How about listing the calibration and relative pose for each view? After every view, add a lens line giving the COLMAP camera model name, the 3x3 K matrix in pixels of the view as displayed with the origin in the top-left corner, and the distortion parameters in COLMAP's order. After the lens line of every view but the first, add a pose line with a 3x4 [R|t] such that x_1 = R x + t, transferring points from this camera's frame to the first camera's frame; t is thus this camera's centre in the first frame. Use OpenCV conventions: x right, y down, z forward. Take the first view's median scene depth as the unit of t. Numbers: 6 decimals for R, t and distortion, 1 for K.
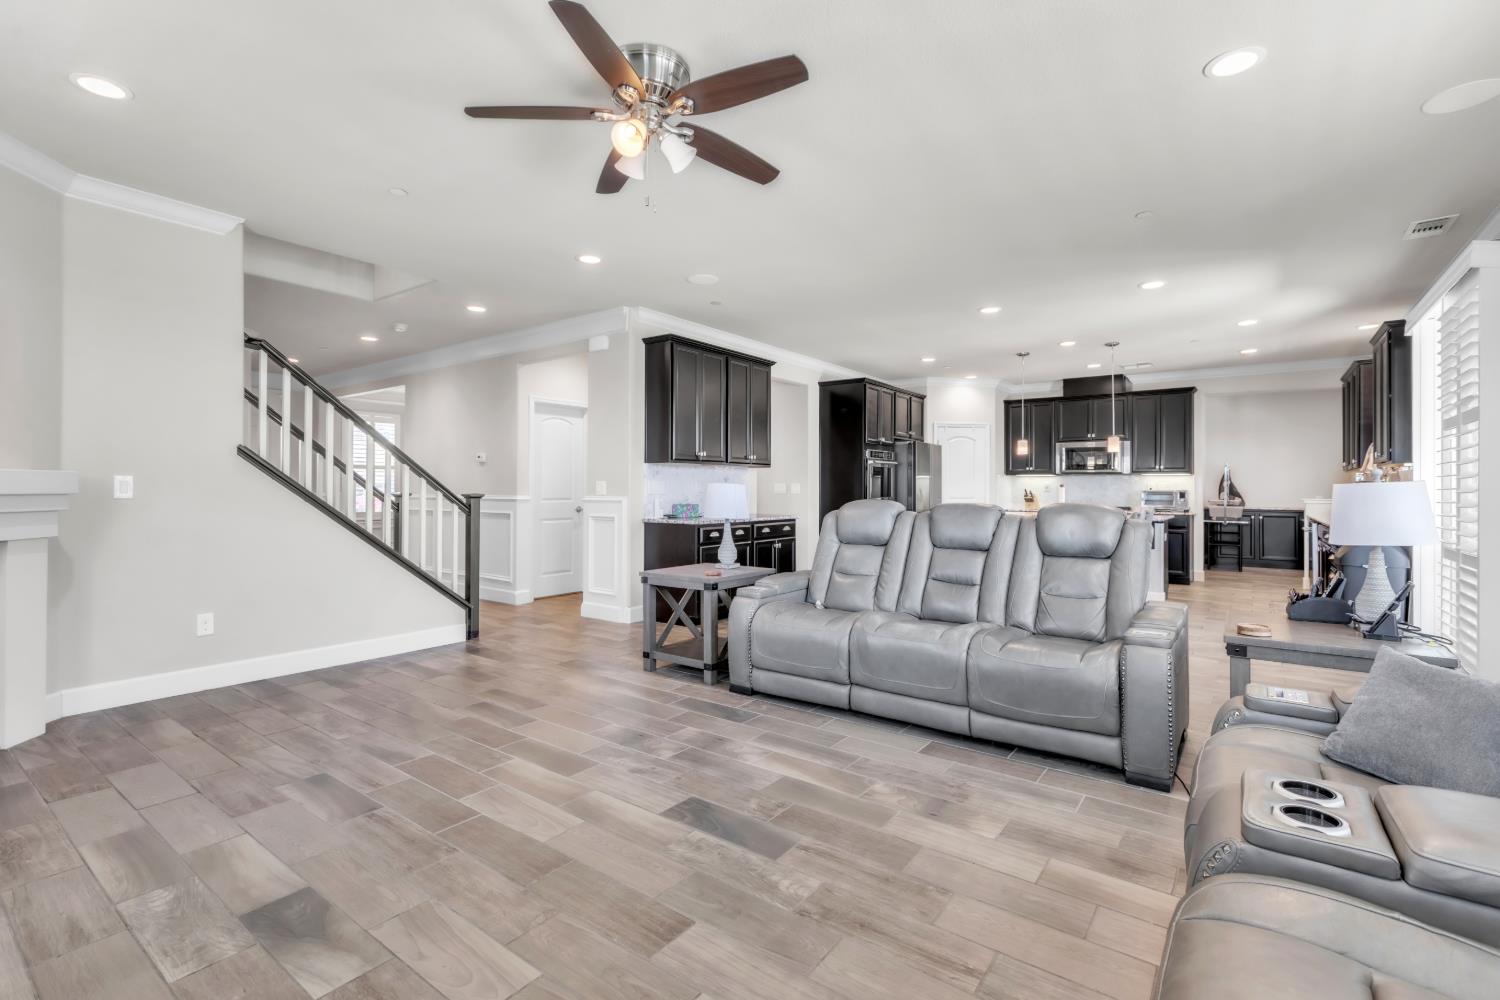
lens RADIAL K [[691.4, 0, 743.3], [0, 691.4, 491.1], [0, 0, 1]] dist [-0.004318, 0.001171]
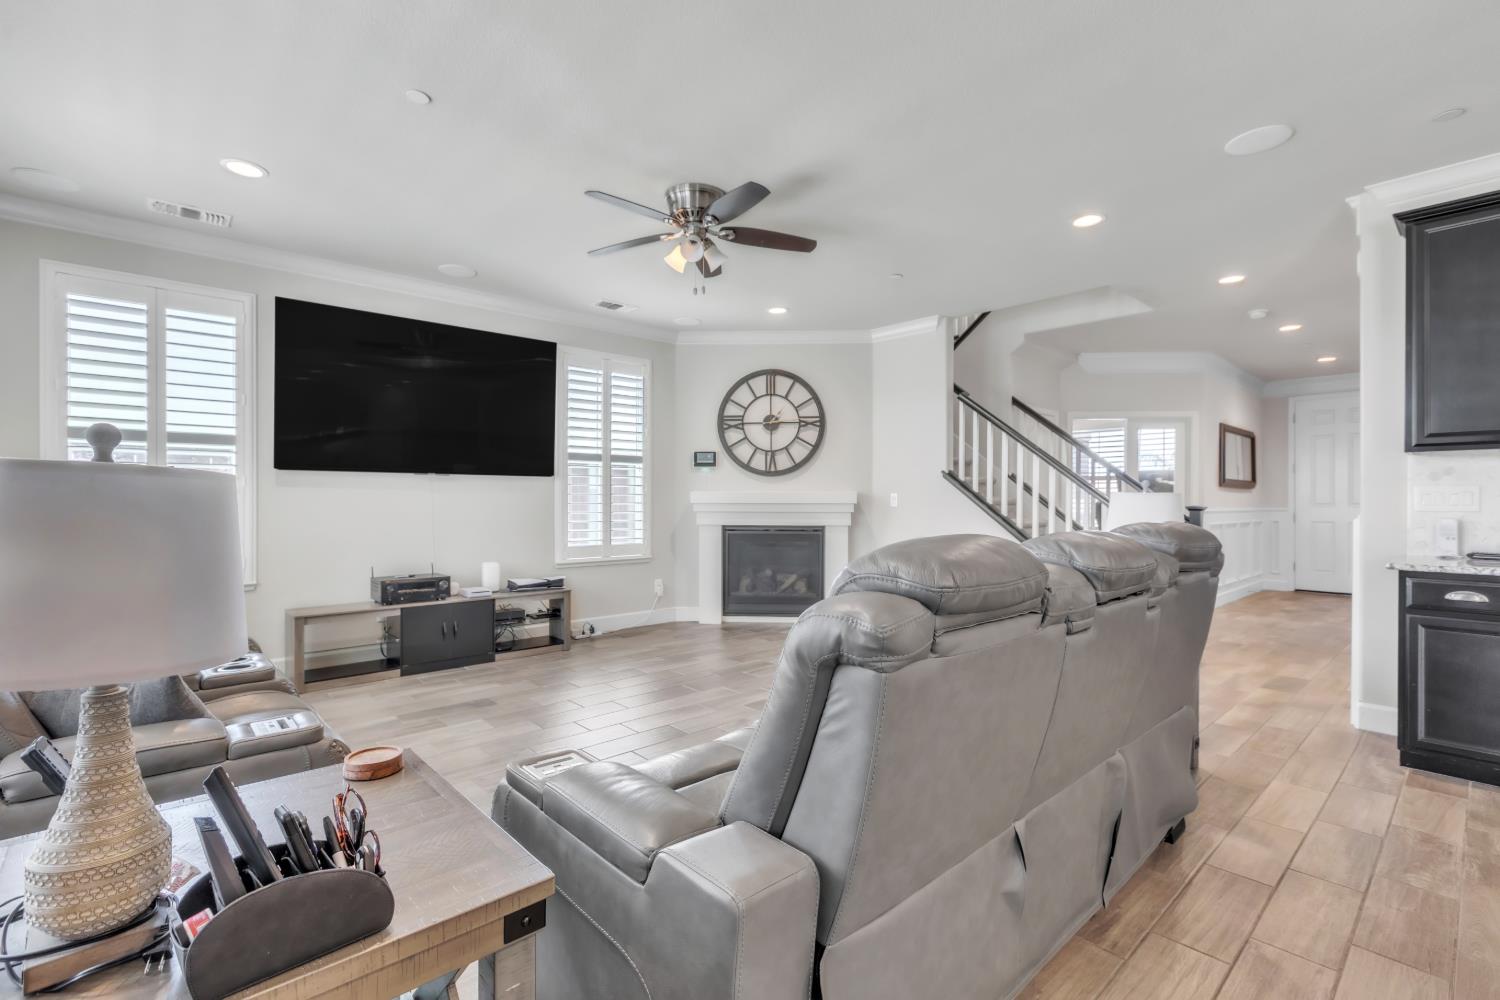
lens RADIAL K [[691.4, 0, 741.9], [0, 691.4, 498.5], [0, 0, 1]] dist [-0.004318, 0.001171]
pose [[-0.175411, -0.010727, -0.984437, 1.277332], [-0.003635, 0.999941, -0.010249, 0.011432], [0.984489, 0.001780, -0.175439, 1.395464]]
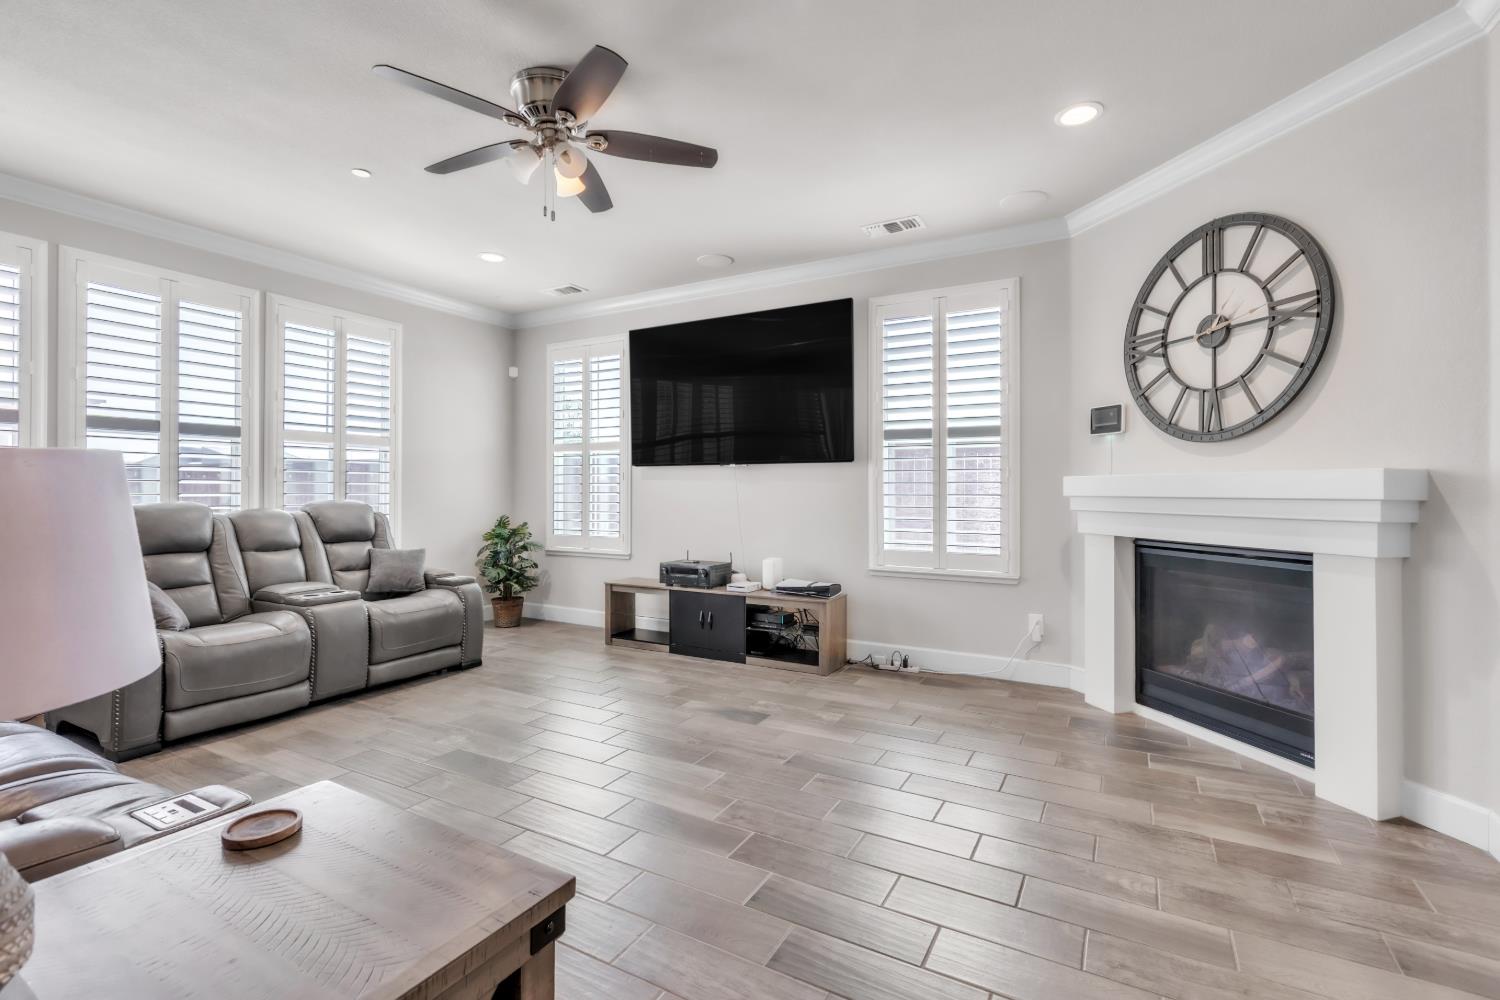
lens RADIAL K [[691.4, 0, 756.1], [0, 691.4, 487.4], [0, 0, 1]] dist [-0.004318, 0.001171]
pose [[-0.990244, -0.006885, -0.139176, -0.315997], [-0.006576, 0.999975, -0.002684, -0.006719], [0.139191, -0.001743, -0.990264, 2.185759]]
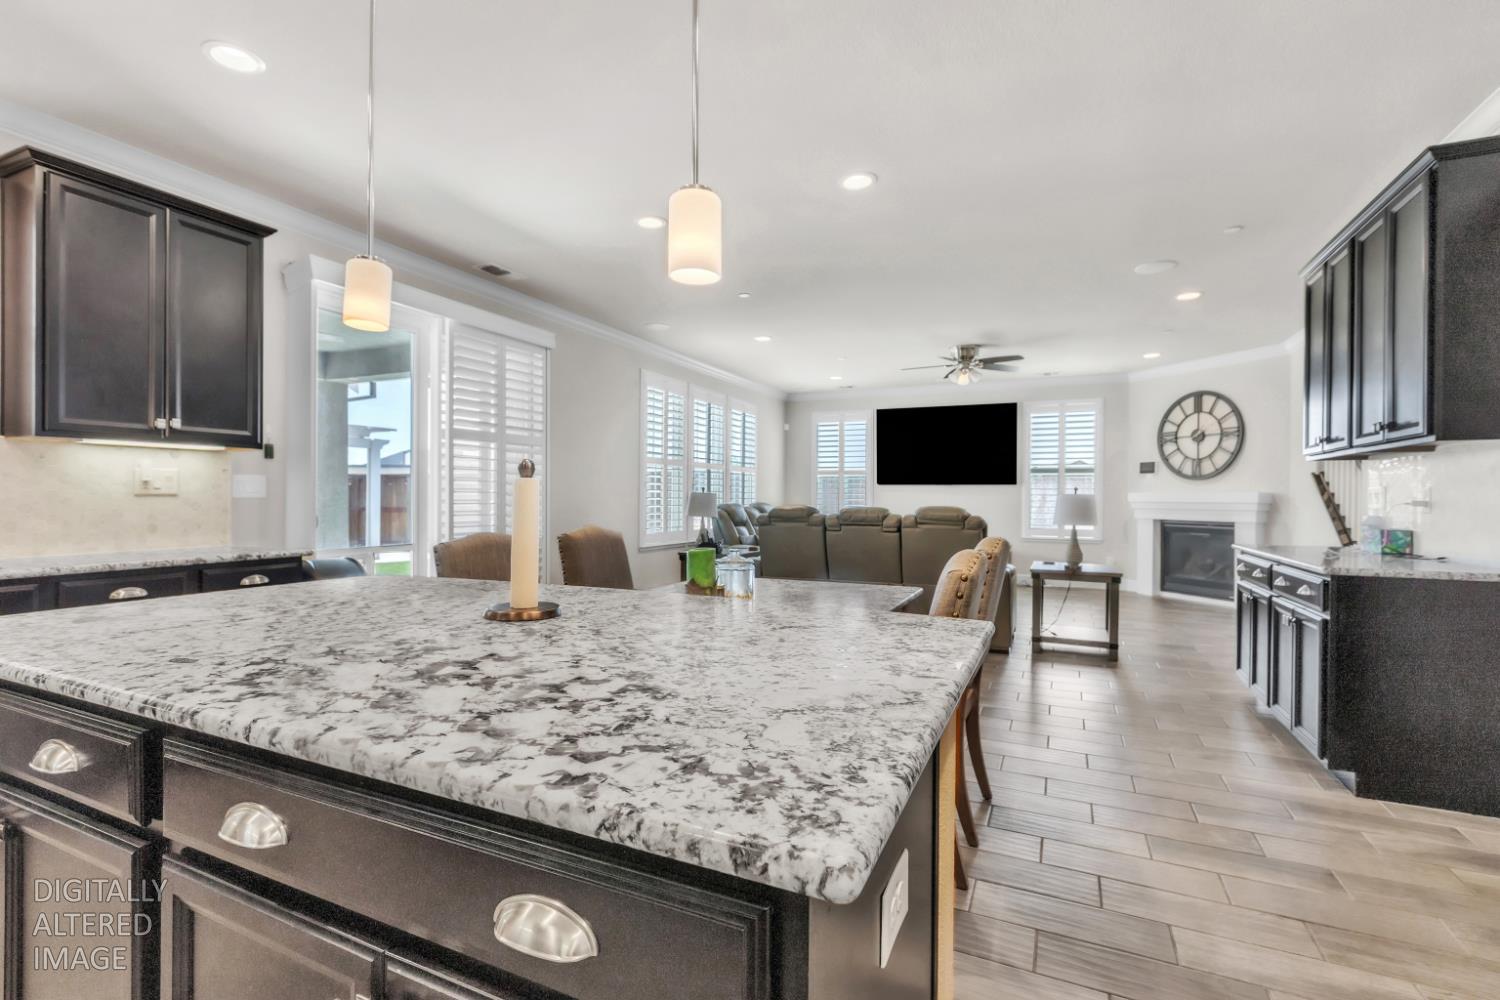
lens RADIAL K [[691.4, 0, 744.4], [0, 691.4, 499.1], [0, 0, 1]] dist [-0.004318, 0.001171]
pose [[-0.978051, -0.011661, -0.208038, 1.358002], [-0.012974, 0.999904, 0.004945, -0.001788], [0.207960, 0.007535, -0.978108, 3.703909]]
